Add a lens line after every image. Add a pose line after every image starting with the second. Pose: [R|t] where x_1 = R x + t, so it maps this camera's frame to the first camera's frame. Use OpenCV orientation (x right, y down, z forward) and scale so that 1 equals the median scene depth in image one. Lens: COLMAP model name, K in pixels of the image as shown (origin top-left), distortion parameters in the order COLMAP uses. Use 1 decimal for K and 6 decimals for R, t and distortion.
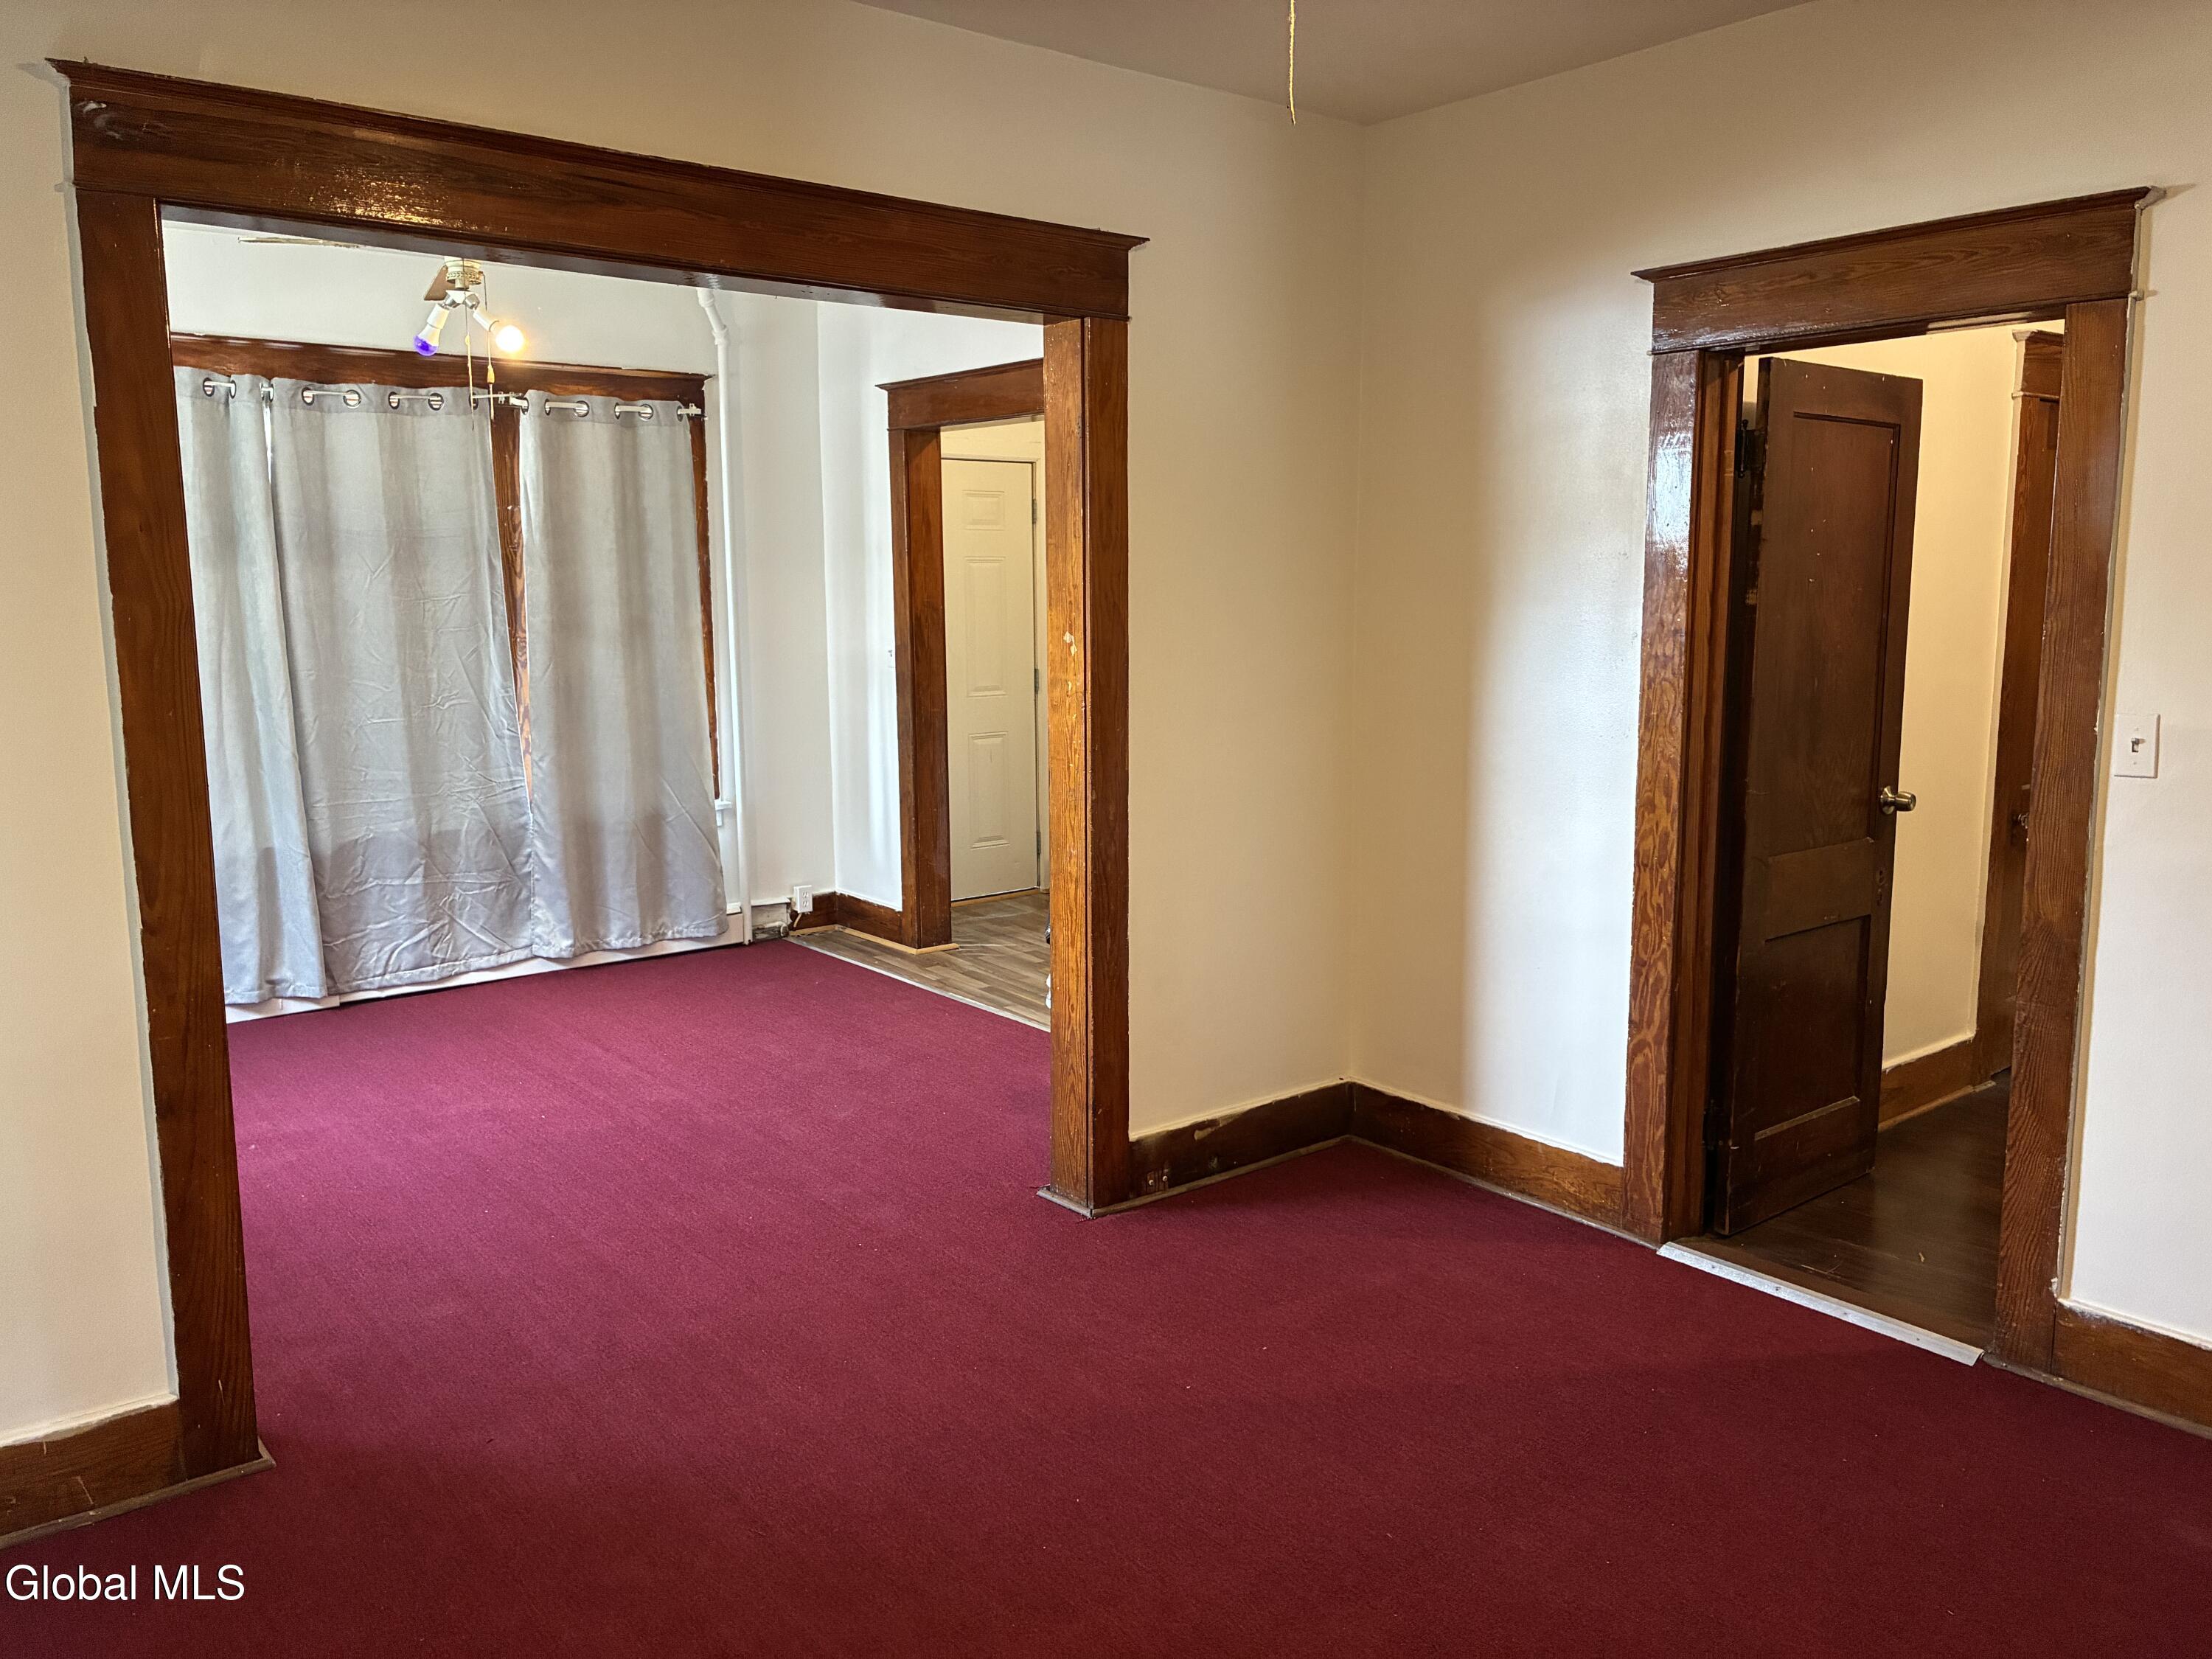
lens RADIAL K [[1723.9, 0, 1107.7], [0, 1723.9, 810.3], [0, 0, 1]] dist [0.068817, -0.097638]
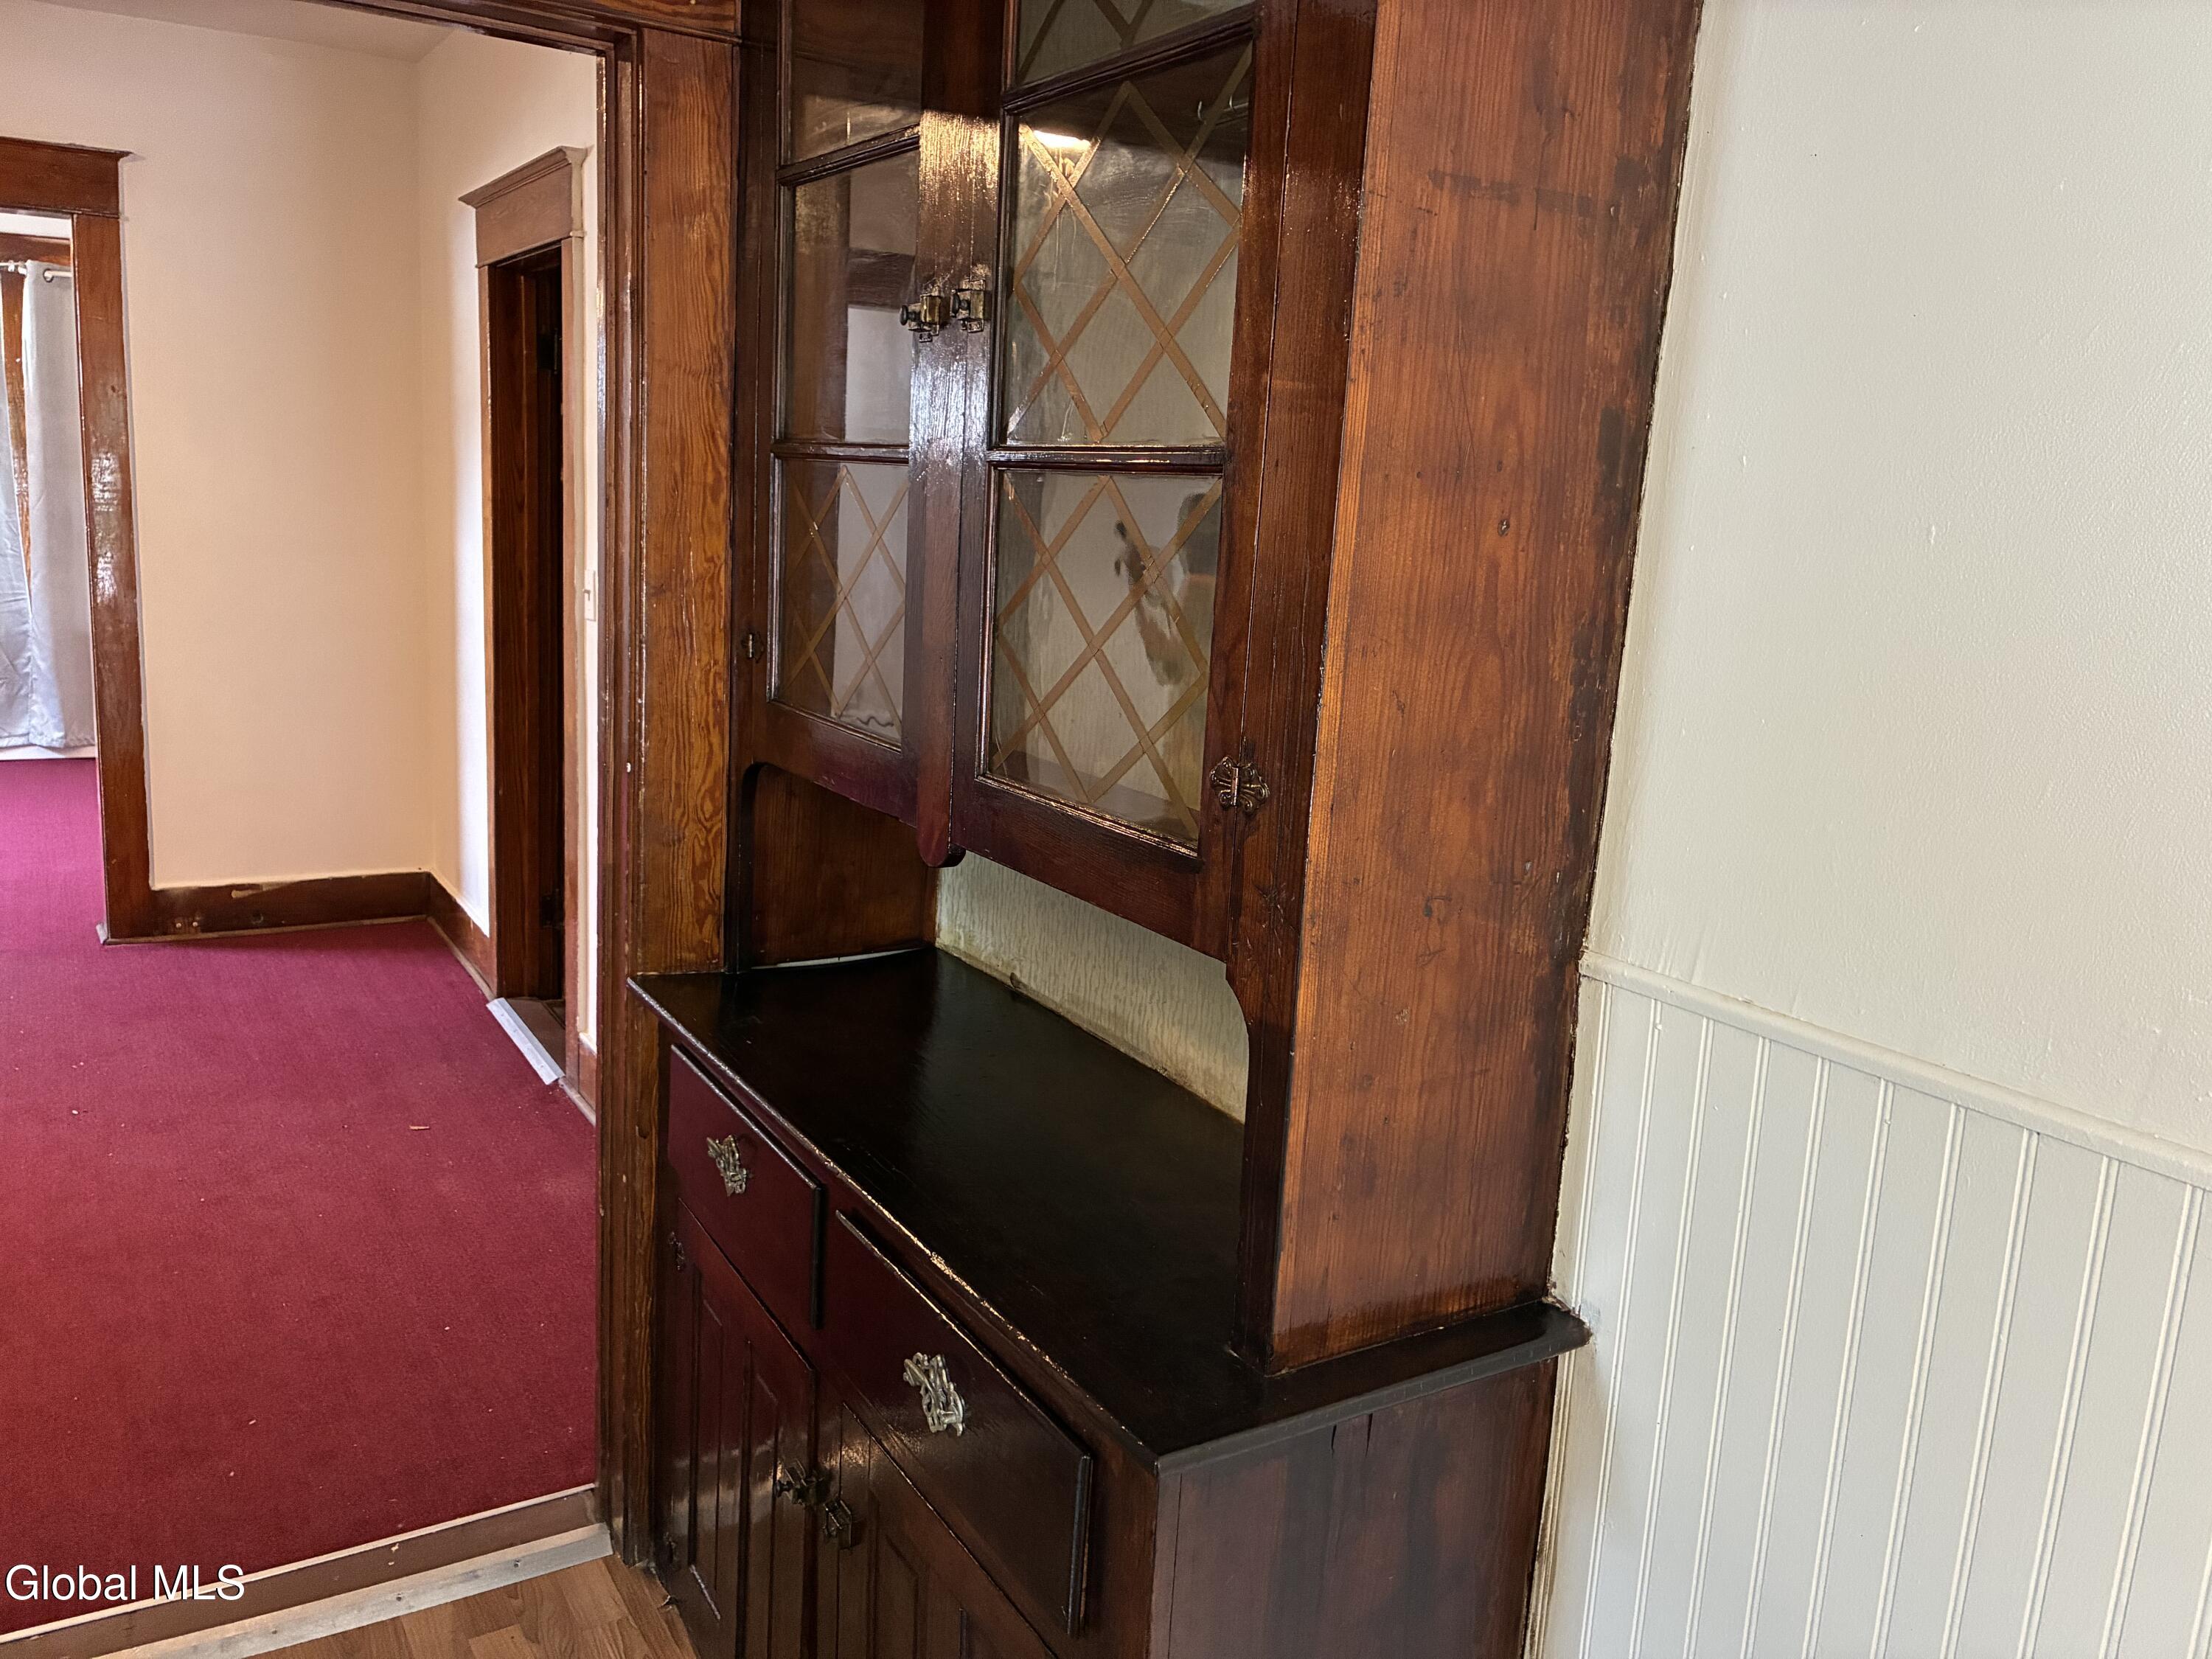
lens RADIAL K [[1723.9, 0, 1107.7], [0, 1723.9, 810.3], [0, 0, 1]] dist [0.068817, -0.097638]
pose [[0.991835, 0.083136, -0.096705, 0.522534], [-0.078560, 0.995645, 0.050200, 0.012069], [0.100457, -0.042193, 0.994046, -0.110376]]
